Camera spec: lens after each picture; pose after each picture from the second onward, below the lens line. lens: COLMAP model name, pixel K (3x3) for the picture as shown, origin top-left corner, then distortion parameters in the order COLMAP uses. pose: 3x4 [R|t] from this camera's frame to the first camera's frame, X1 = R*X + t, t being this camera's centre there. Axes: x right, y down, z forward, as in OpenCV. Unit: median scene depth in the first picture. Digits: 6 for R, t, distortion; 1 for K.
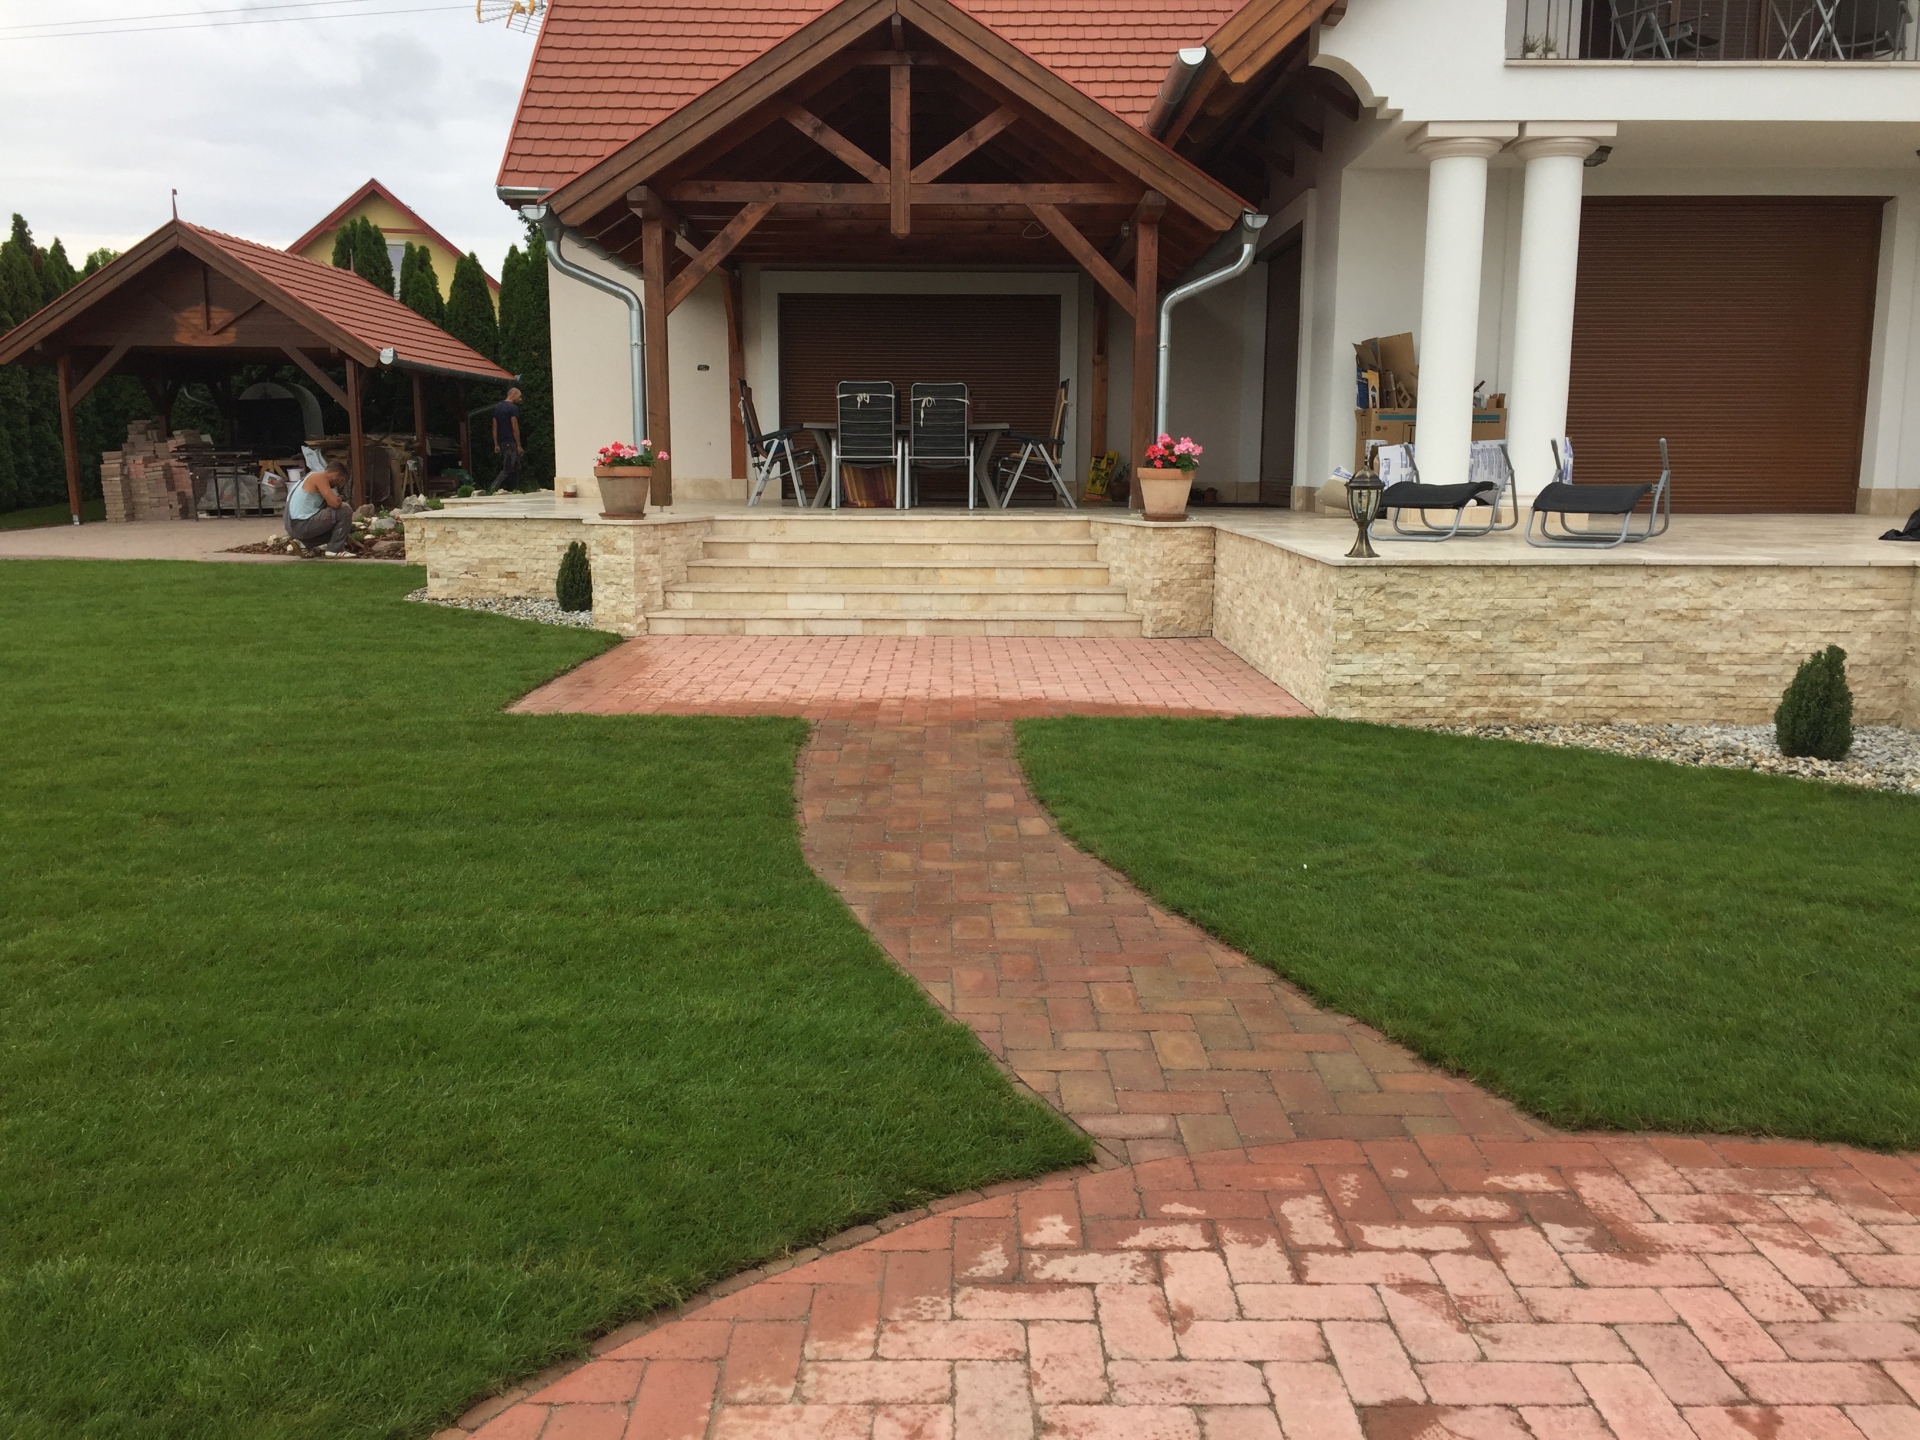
lens RADIAL K [[1635.1, 0, 958.2], [0, 1635.1, 715.6], [0, 0, 1]] dist [0.079973, -0.098187]
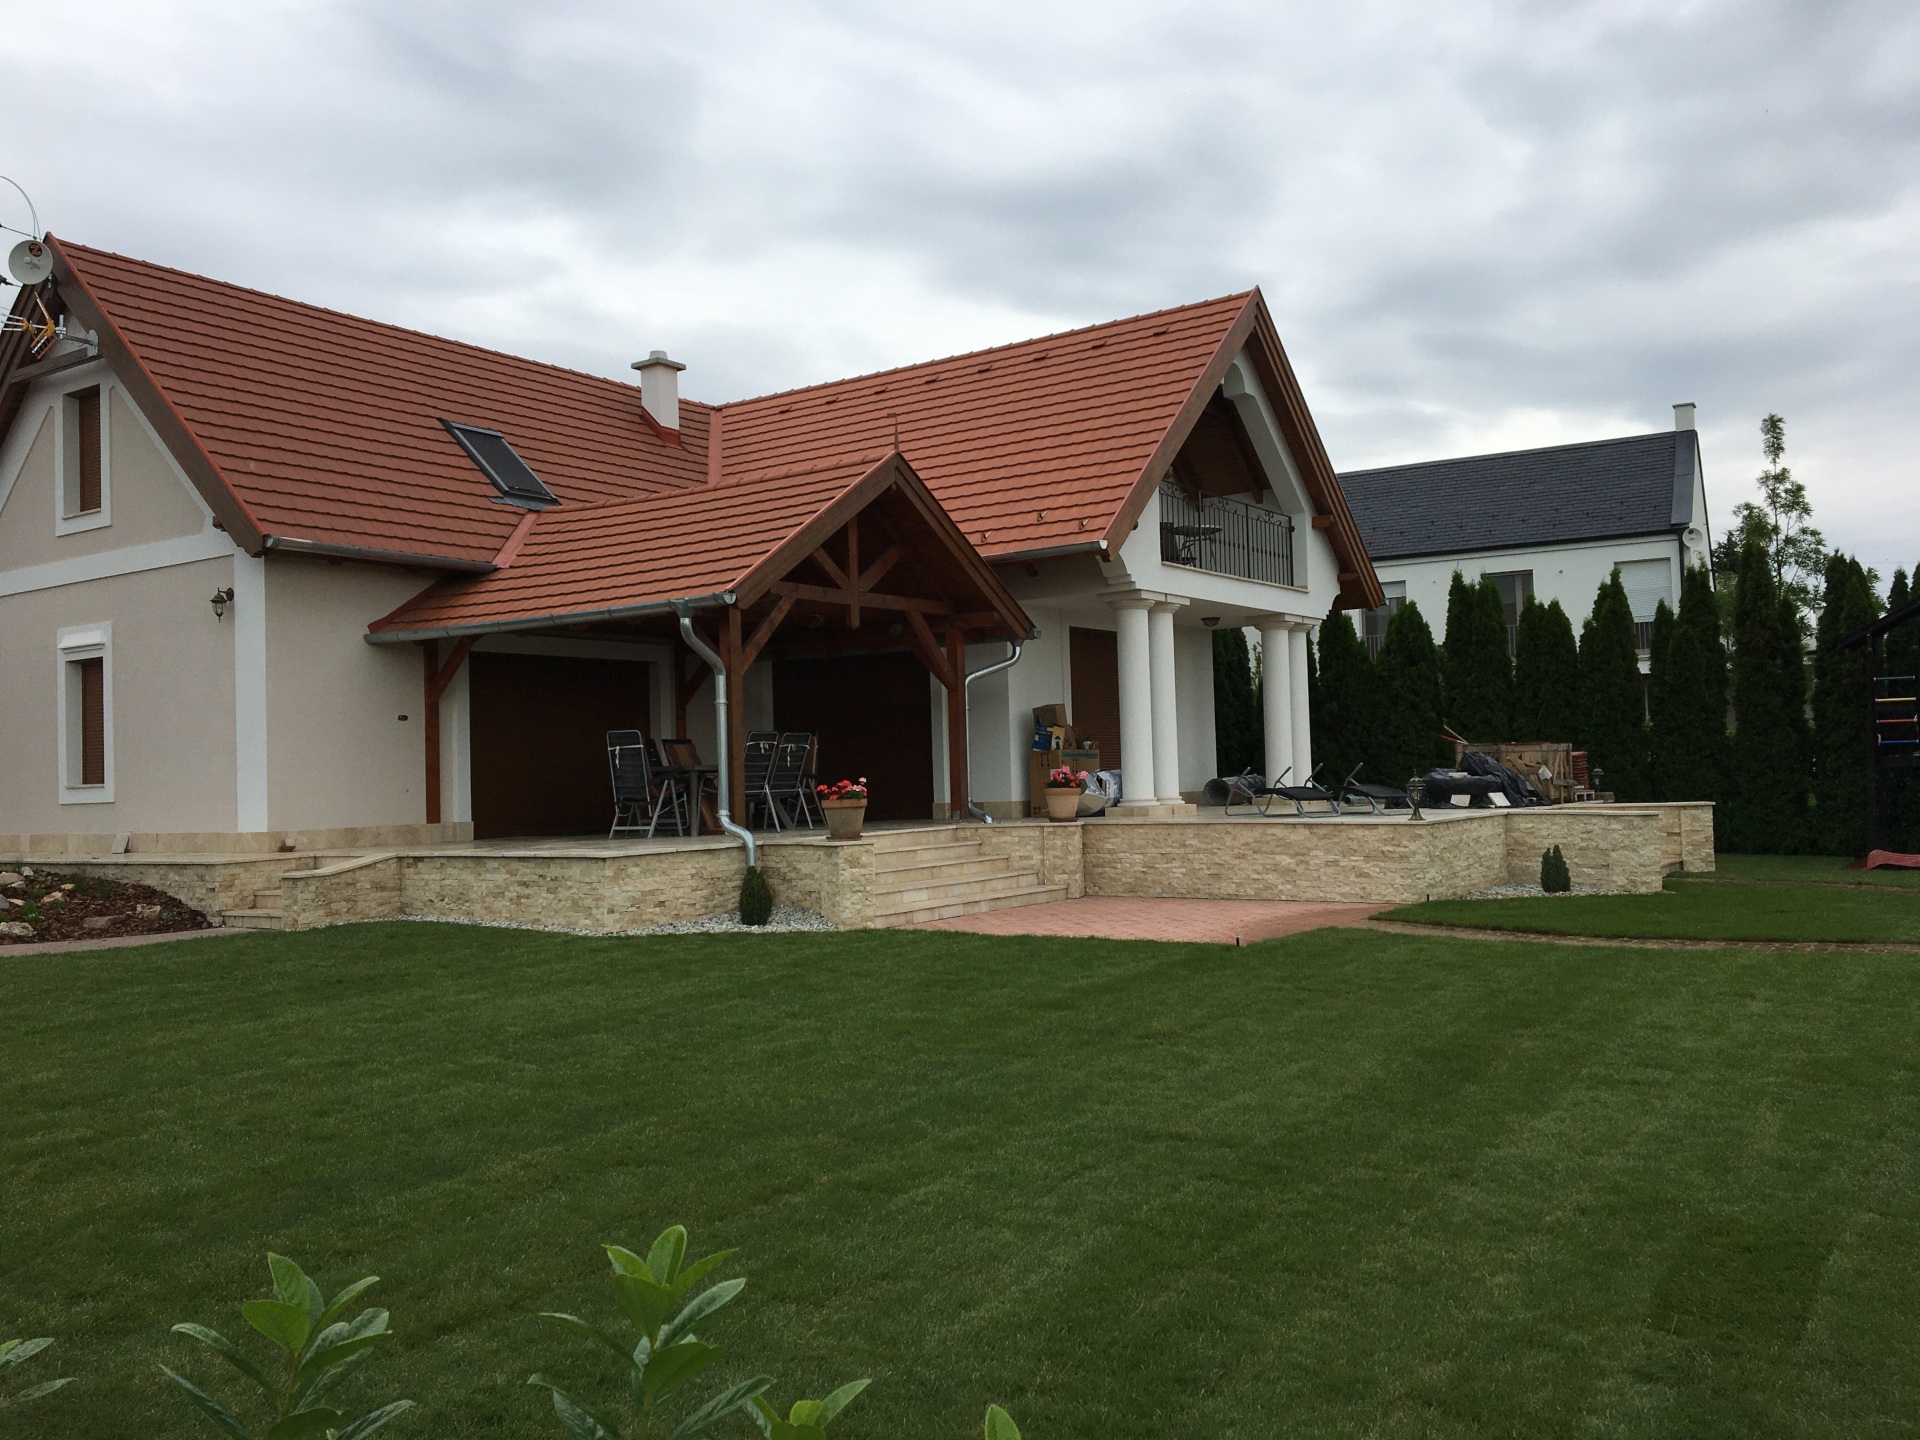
lens RADIAL K [[1602.0, 0, 955.9], [0, 1602.0, 705.8], [0, 0, 1]] dist [0.082412, -0.109848]
pose [[0.560864, 0.016440, 0.827744, -1.080417], [0.161593, 0.978400, -0.128924, -0.045941], [-0.811985, 0.206066, 0.546093, 0.229442]]
